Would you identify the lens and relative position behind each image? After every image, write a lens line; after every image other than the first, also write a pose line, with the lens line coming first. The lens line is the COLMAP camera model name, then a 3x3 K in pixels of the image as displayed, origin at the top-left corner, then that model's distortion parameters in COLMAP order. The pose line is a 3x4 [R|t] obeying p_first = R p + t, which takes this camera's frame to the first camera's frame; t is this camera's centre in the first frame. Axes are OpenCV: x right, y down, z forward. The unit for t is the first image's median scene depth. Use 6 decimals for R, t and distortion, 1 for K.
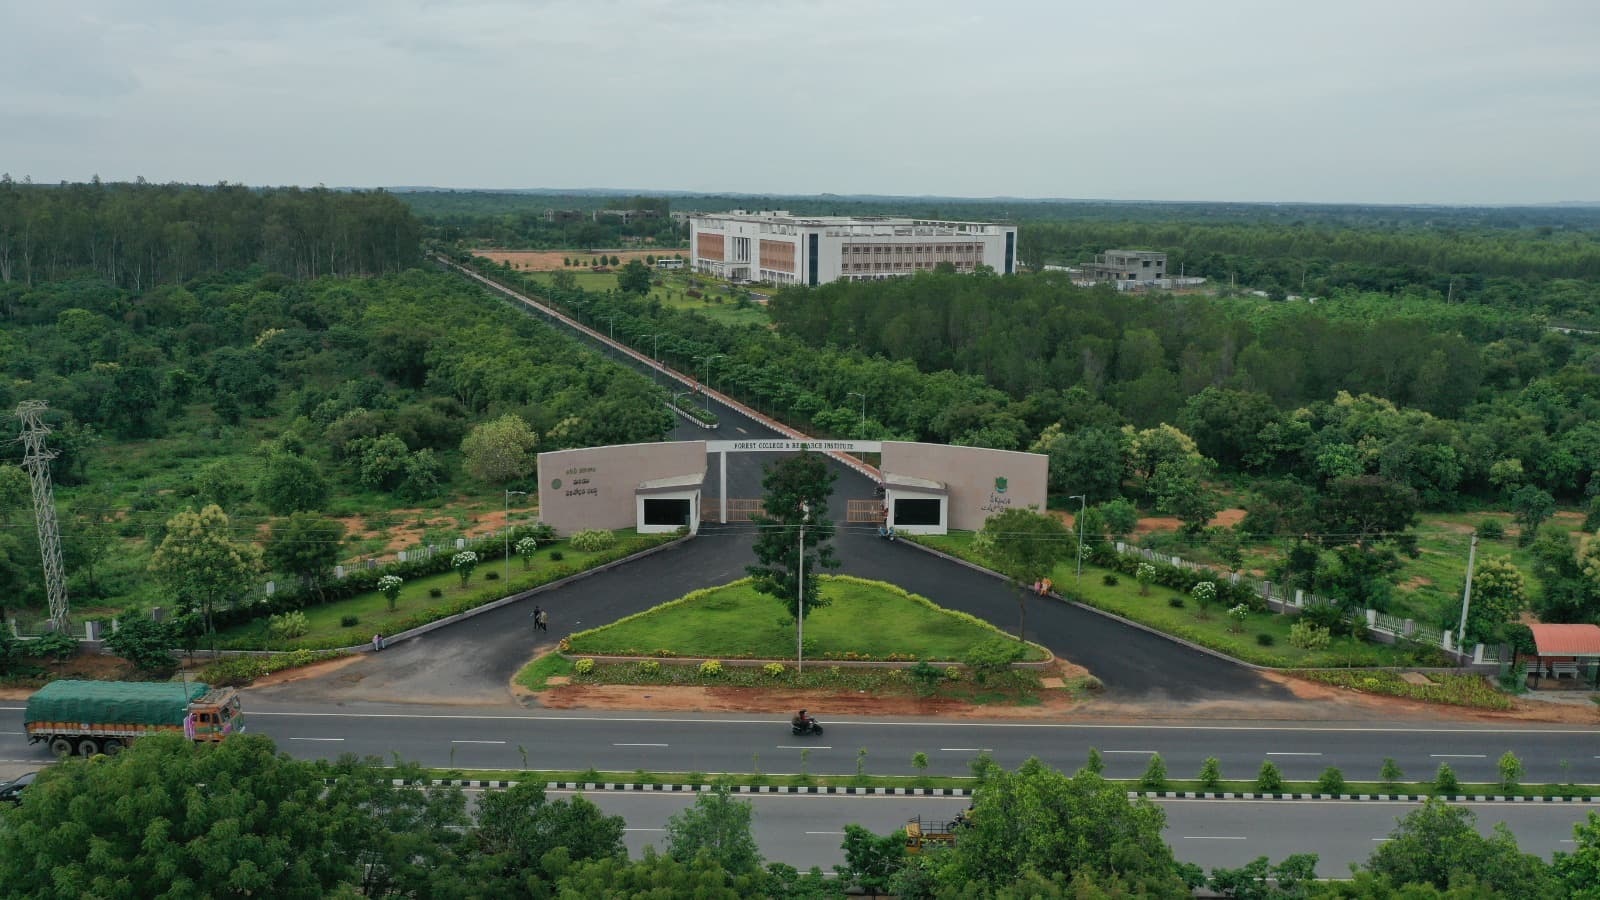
lens RADIAL K [[1249.8, 0, 800.0], [0, 1249.8, 450.0], [0, 0, 1]] dist [-0.013345, 0.007790]
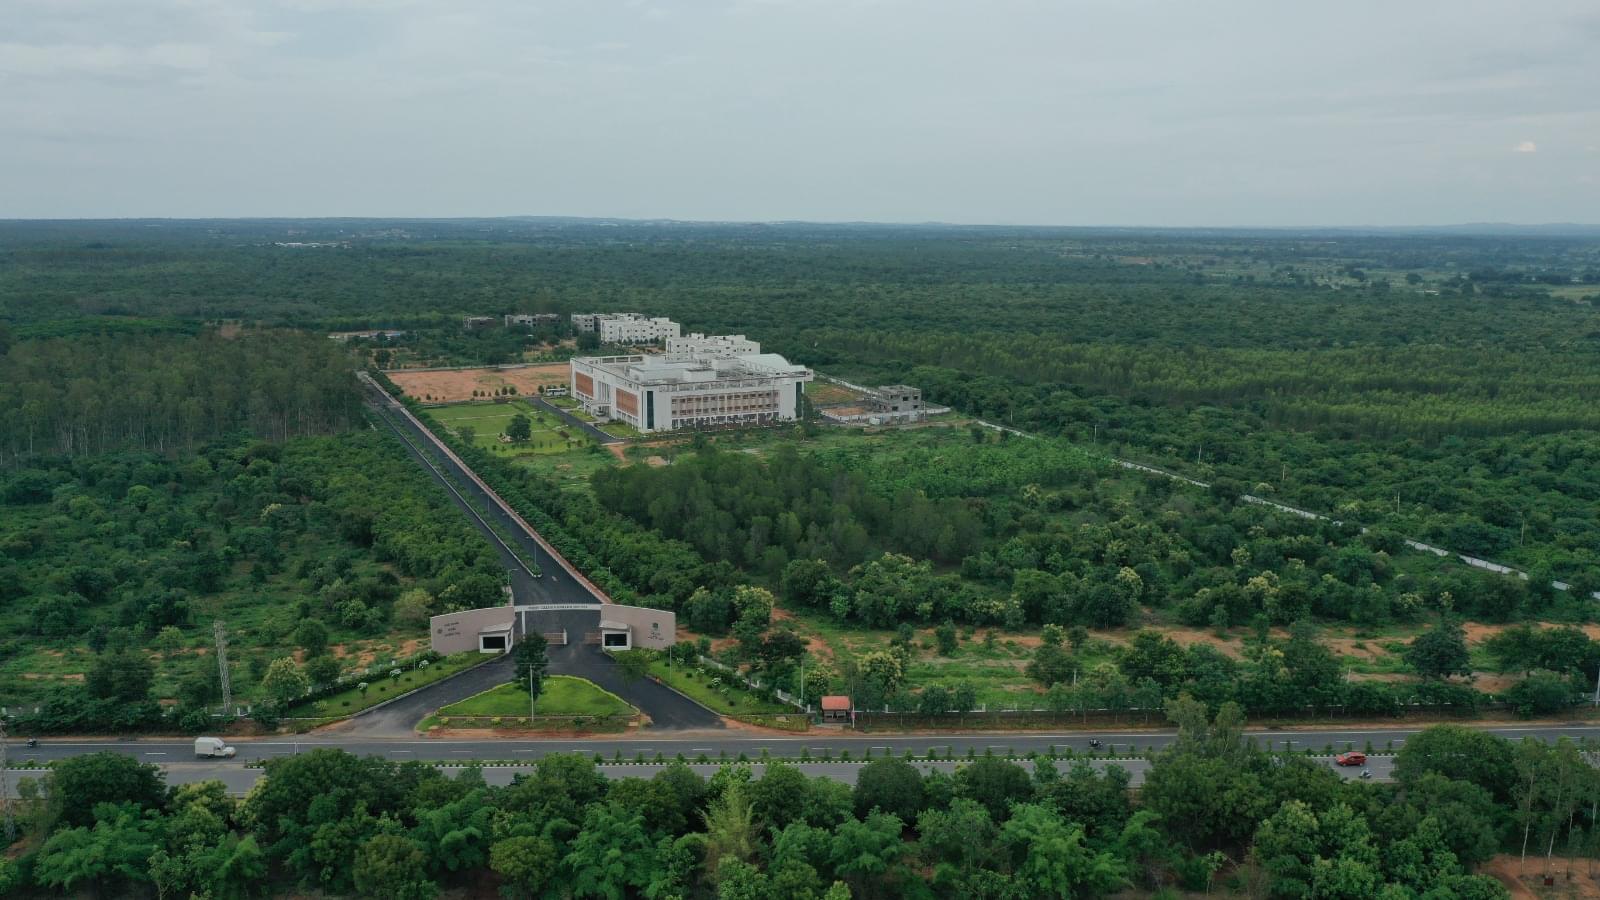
lens RADIAL K [[1249.8, 0, 800.0], [0, 1249.8, 450.0], [0, 0, 1]] dist [-0.013345, 0.007790]
pose [[0.998700, -0.012772, 0.049355, 0.310994], [0.013643, 0.999757, -0.017343, -0.233325], [-0.049122, 0.017994, 0.998631, -1.133317]]
